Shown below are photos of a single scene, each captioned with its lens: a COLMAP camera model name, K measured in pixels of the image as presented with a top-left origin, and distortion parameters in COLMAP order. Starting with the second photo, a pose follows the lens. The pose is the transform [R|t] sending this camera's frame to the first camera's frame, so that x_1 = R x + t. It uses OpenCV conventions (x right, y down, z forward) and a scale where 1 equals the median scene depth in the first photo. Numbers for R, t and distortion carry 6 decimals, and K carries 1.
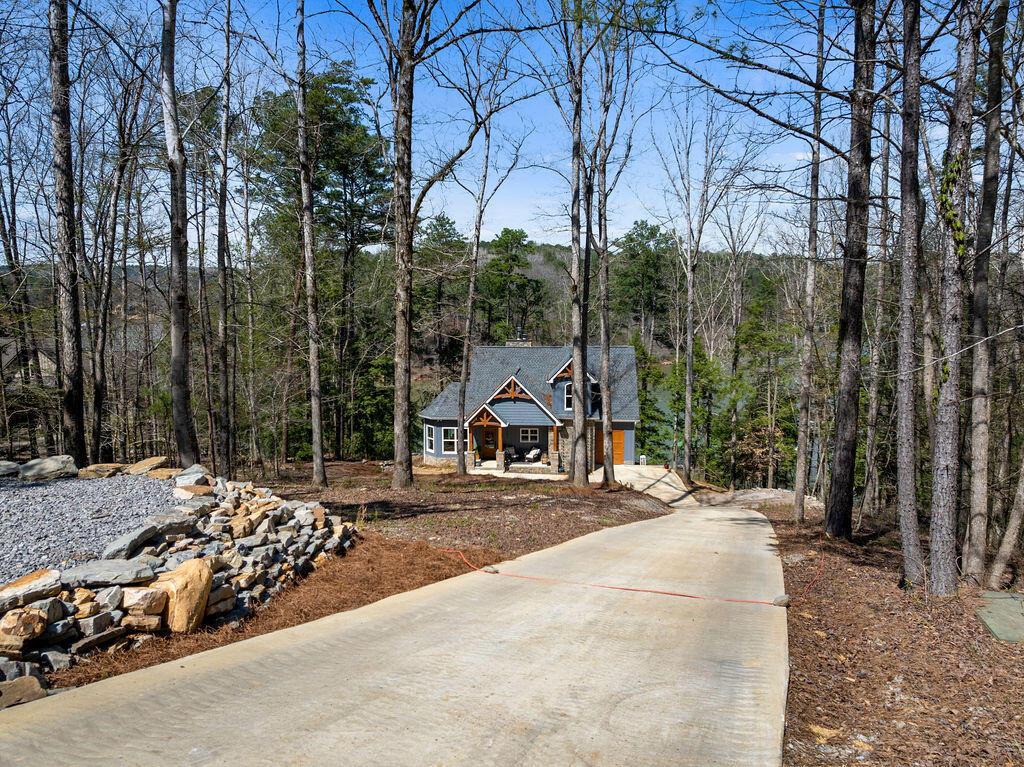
lens RADIAL K [[720.9, 0, 517.3], [0, 720.9, 383.5], [0, 0, 1]] dist [-0.033016, 0.000023]
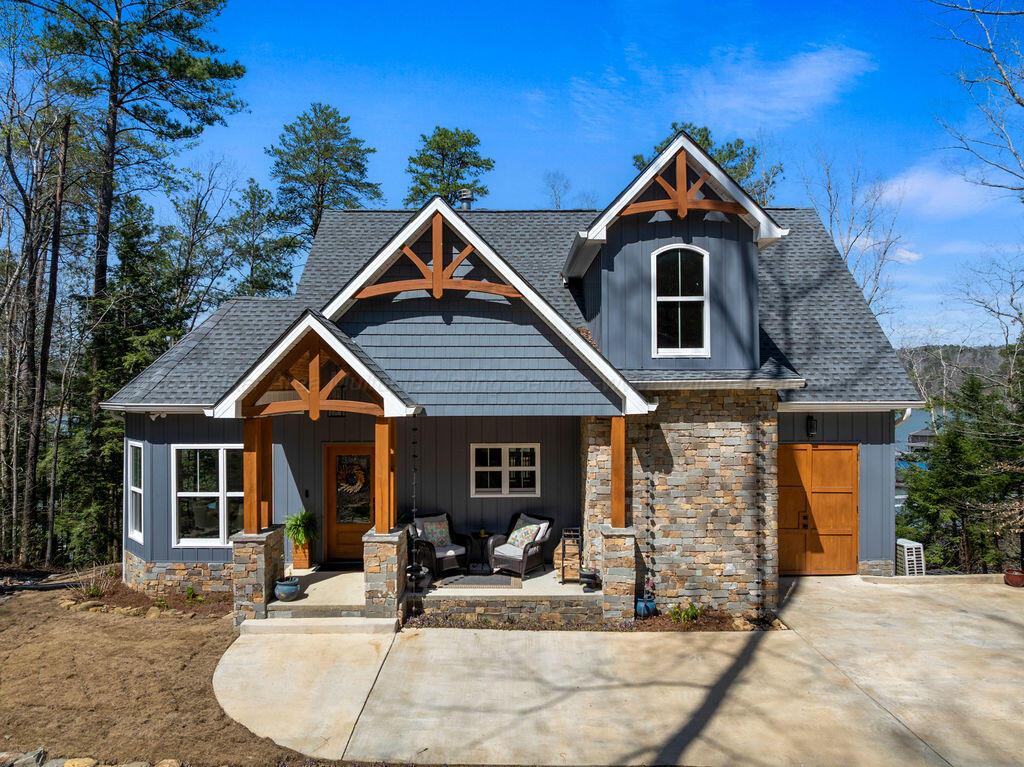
lens RADIAL K [[720.9, 0, 517.3], [0, 720.9, 383.5], [0, 0, 1]] dist [-0.033016, 0.000023]
pose [[0.997350, -0.002486, 0.072713, 0.002098], [0.012267, 0.990853, -0.134389, 0.078540], [-0.071714, 0.134925, 0.988257, 0.762336]]
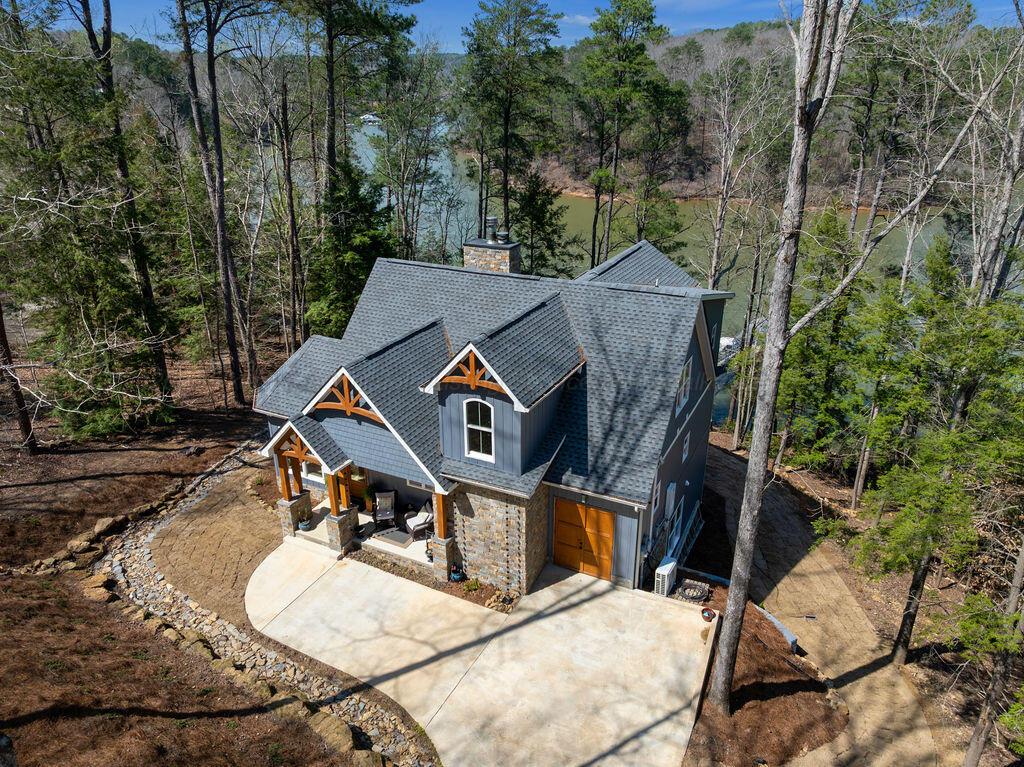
lens RADIAL K [[720.9, 0, 517.3], [0, 720.9, 383.5], [0, 0, 1]] dist [-0.033016, 0.000023]
pose [[0.925198, 0.146269, -0.350163, 0.236713], [-0.044229, 0.958007, 0.283315, -0.125379], [0.376899, -0.246635, 0.892815, 0.642757]]
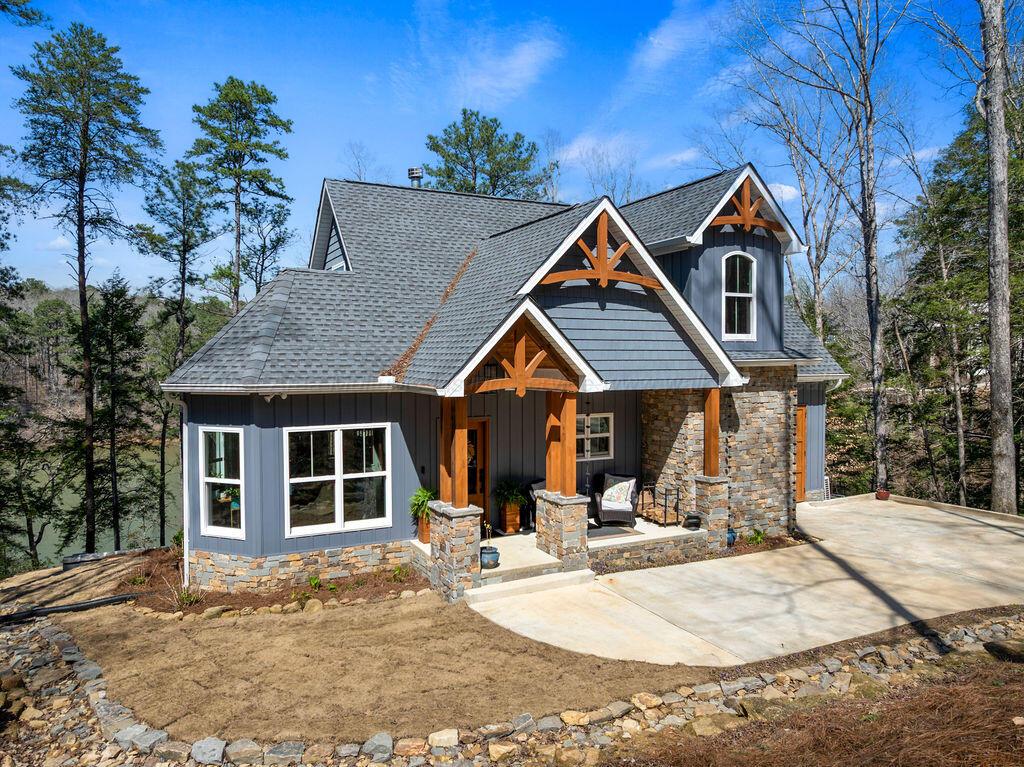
lens RADIAL K [[720.9, 0, 517.3], [0, 720.9, 383.5], [0, 0, 1]] dist [-0.033016, 0.000023]
pose [[0.857142, -0.020273, 0.514682, -0.167779], [0.069157, 0.994707, -0.075993, 0.072796], [-0.510417, 0.100730, 0.854007, 0.784206]]
